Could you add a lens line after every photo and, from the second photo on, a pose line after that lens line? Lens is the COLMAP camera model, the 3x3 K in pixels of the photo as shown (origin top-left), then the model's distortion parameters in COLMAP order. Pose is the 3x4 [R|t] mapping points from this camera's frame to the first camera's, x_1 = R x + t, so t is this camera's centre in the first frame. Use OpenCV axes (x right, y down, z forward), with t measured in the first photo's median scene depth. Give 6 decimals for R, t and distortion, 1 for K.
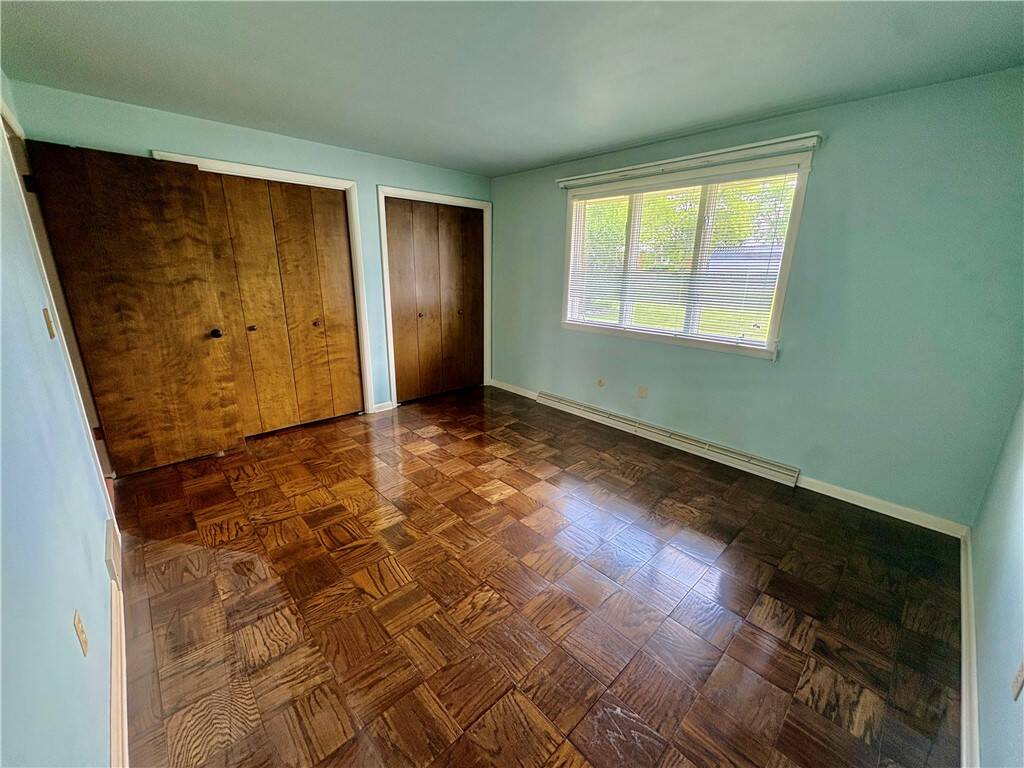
lens RADIAL K [[408.3, 0, 509.0], [0, 408.3, 383.1], [0, 0, 1]] dist [-0.000502, 0.000613]
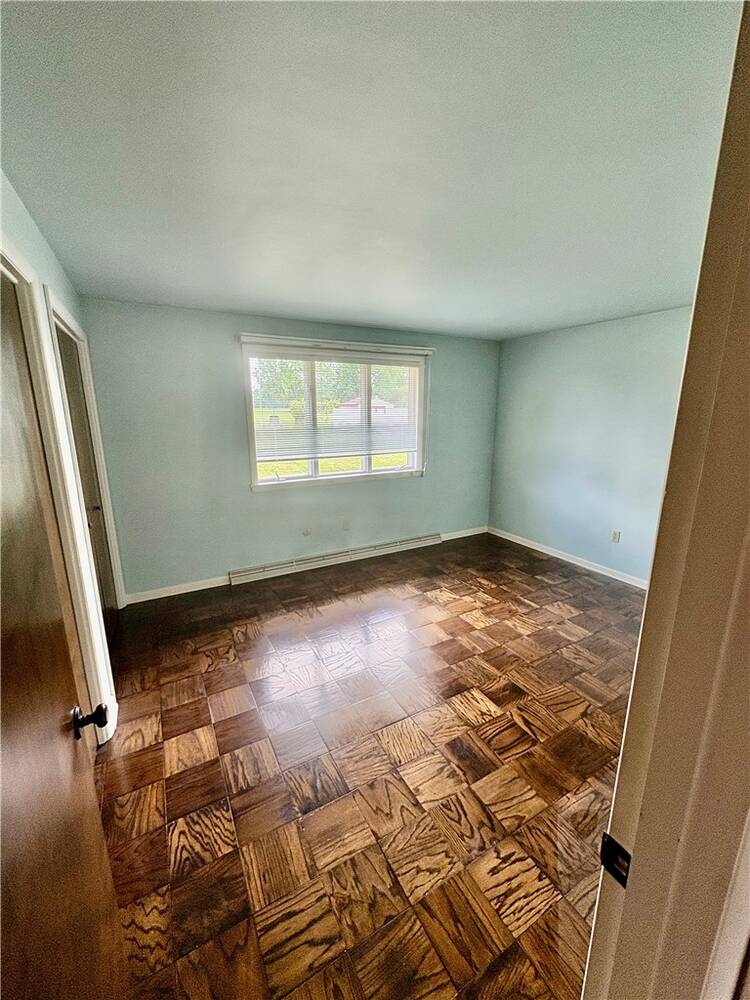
lens RADIAL K [[398.7, 0, 371.7], [0, 398.7, 505.4], [0, 0, 1]] dist [-0.000502, 0.000613]
pose [[0.243981, -0.245919, 0.938081, -1.072606], [0.270072, 0.946276, 0.177826, -0.321976], [-0.931415, 0.209964, 0.297290, 0.818439]]
